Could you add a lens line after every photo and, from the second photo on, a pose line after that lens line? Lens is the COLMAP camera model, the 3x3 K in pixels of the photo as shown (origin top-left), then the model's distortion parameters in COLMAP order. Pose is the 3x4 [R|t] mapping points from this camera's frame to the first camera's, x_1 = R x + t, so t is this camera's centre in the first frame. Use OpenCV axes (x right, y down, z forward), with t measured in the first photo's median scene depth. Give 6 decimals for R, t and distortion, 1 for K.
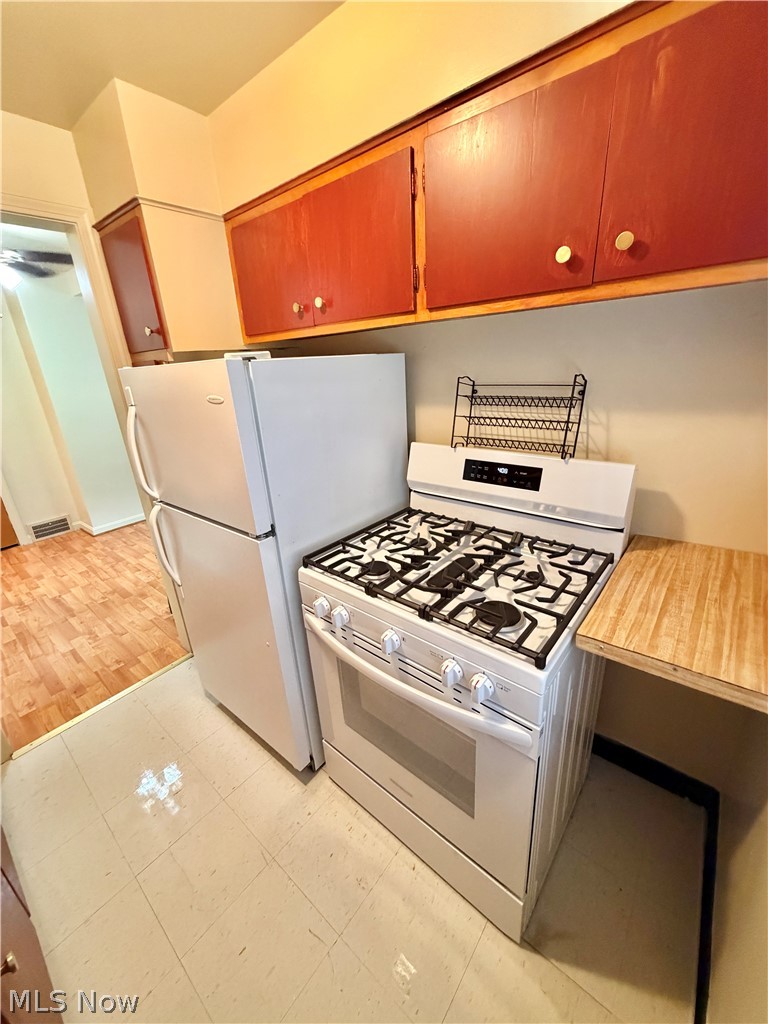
lens RADIAL K [[410.4, 0, 381.9], [0, 410.4, 513.3], [0, 0, 1]] dist [0.000087, 0.000333]
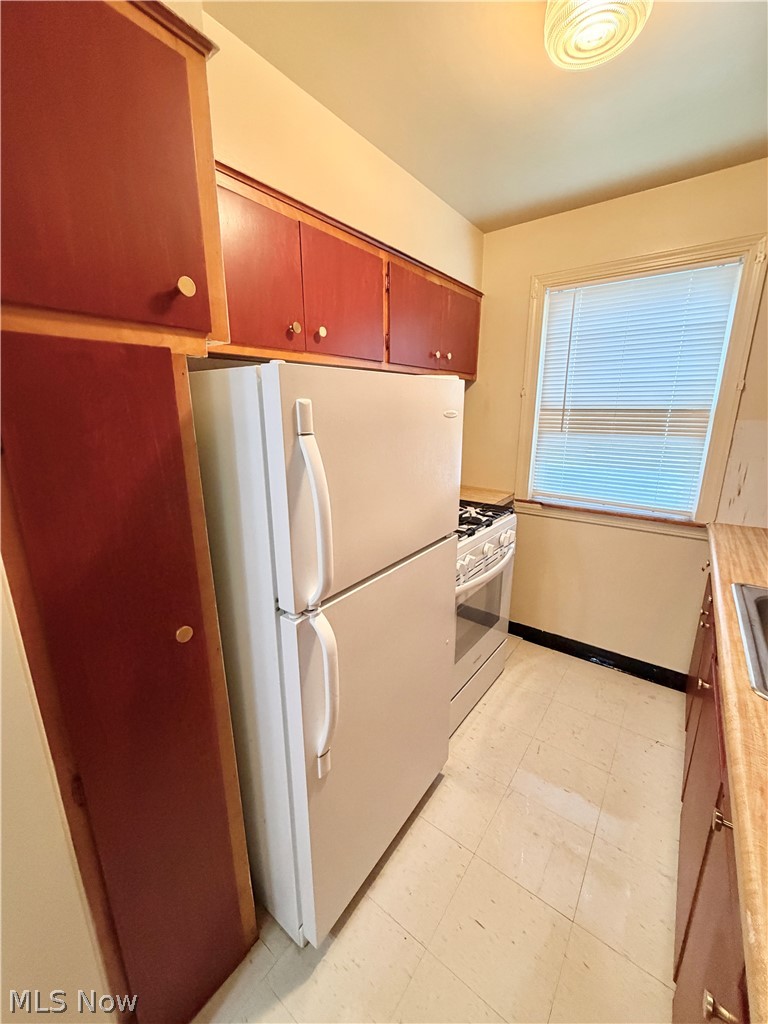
lens RADIAL K [[410.4, 0, 383.7], [0, 410.4, 510.0], [0, 0, 1]] dist [0.000087, 0.000333]
pose [[-0.059063, -0.193609, 0.979299, -0.573746], [0.355127, 0.912761, 0.201873, -0.123809], [-0.932950, 0.359699, 0.014846, 0.467373]]
